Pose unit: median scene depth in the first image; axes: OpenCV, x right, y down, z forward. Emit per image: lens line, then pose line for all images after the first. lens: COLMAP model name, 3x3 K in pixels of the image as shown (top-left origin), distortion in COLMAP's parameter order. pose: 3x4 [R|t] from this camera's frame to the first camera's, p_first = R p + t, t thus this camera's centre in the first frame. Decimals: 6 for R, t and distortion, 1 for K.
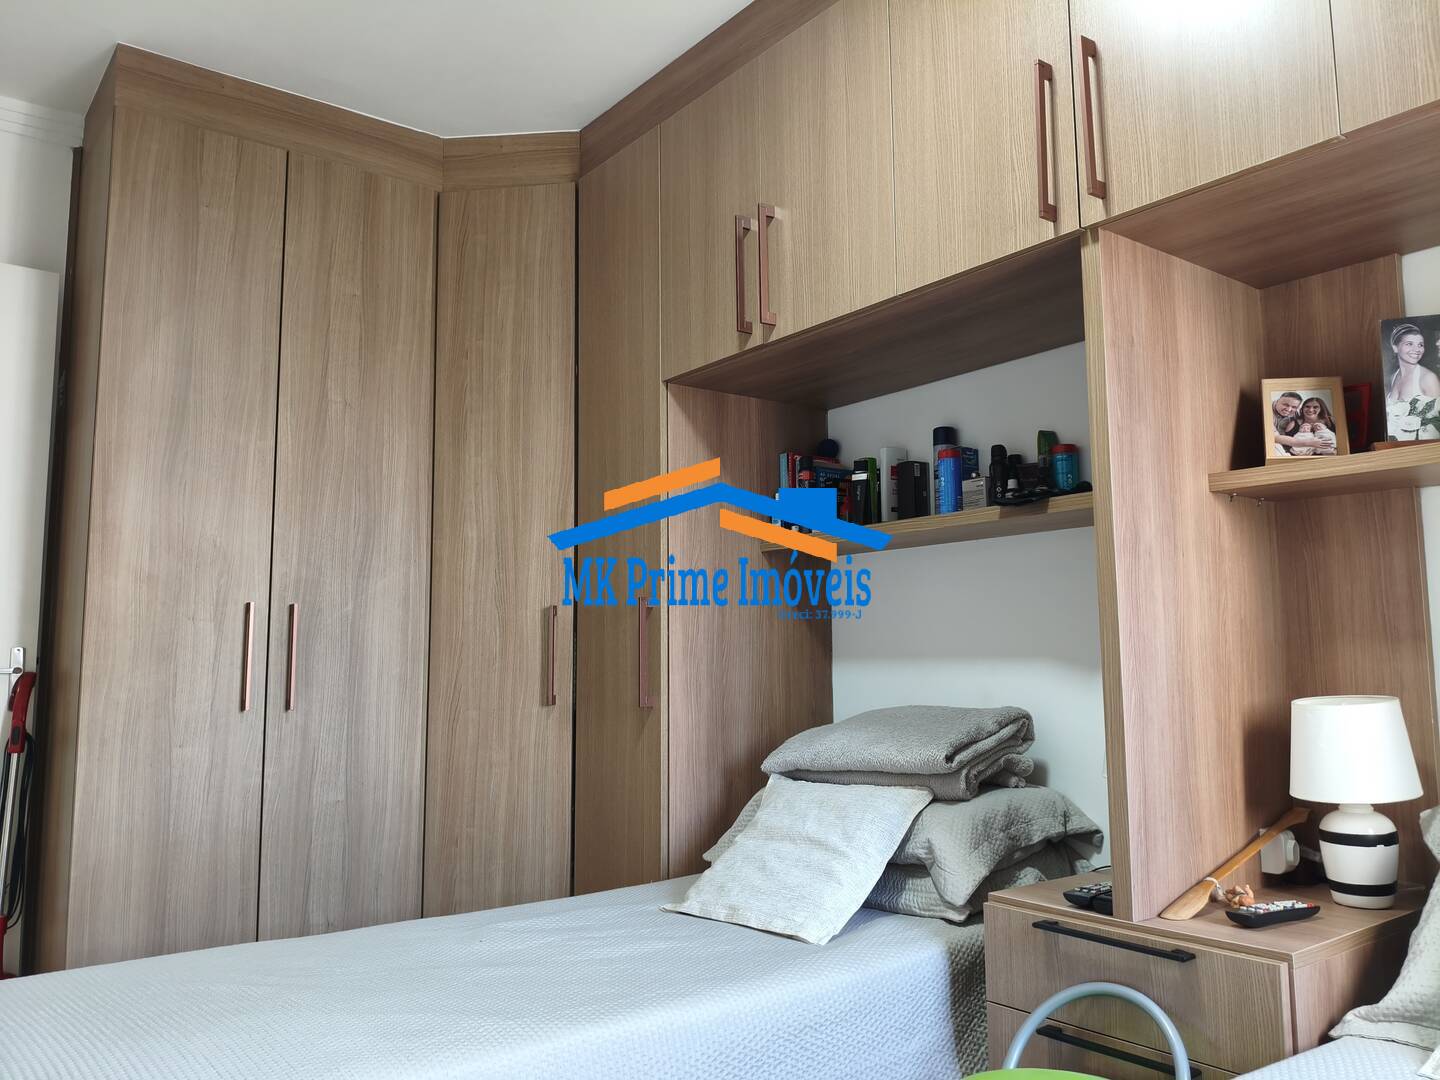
lens RADIAL K [[1088.5, 0, 748.7], [0, 1088.5, 549.9], [0, 0, 1]] dist [0.061108, -0.071771]
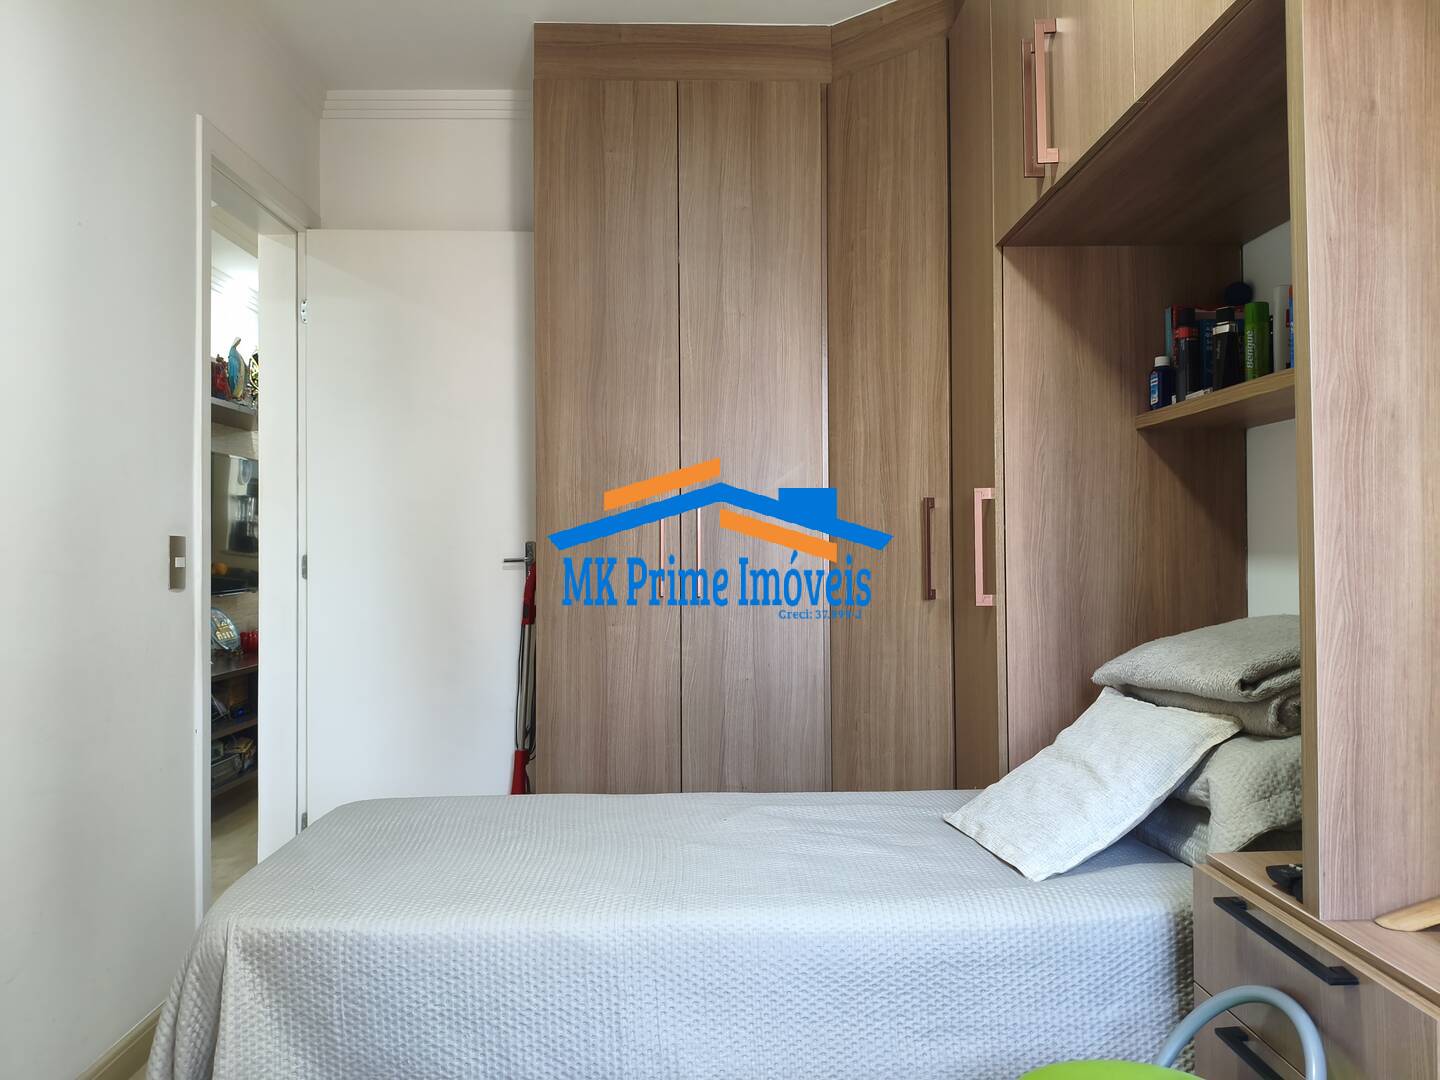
lens RADIAL K [[1088.5, 0, 717.1], [0, 1088.5, 546.1], [0, 0, 1]] dist [0.061108, -0.071771]
pose [[0.825732, -0.000612, -0.564062, 0.224622], [0.058441, 0.994711, 0.084472, 0.000788], [0.561026, -0.102715, 0.821401, 0.097918]]
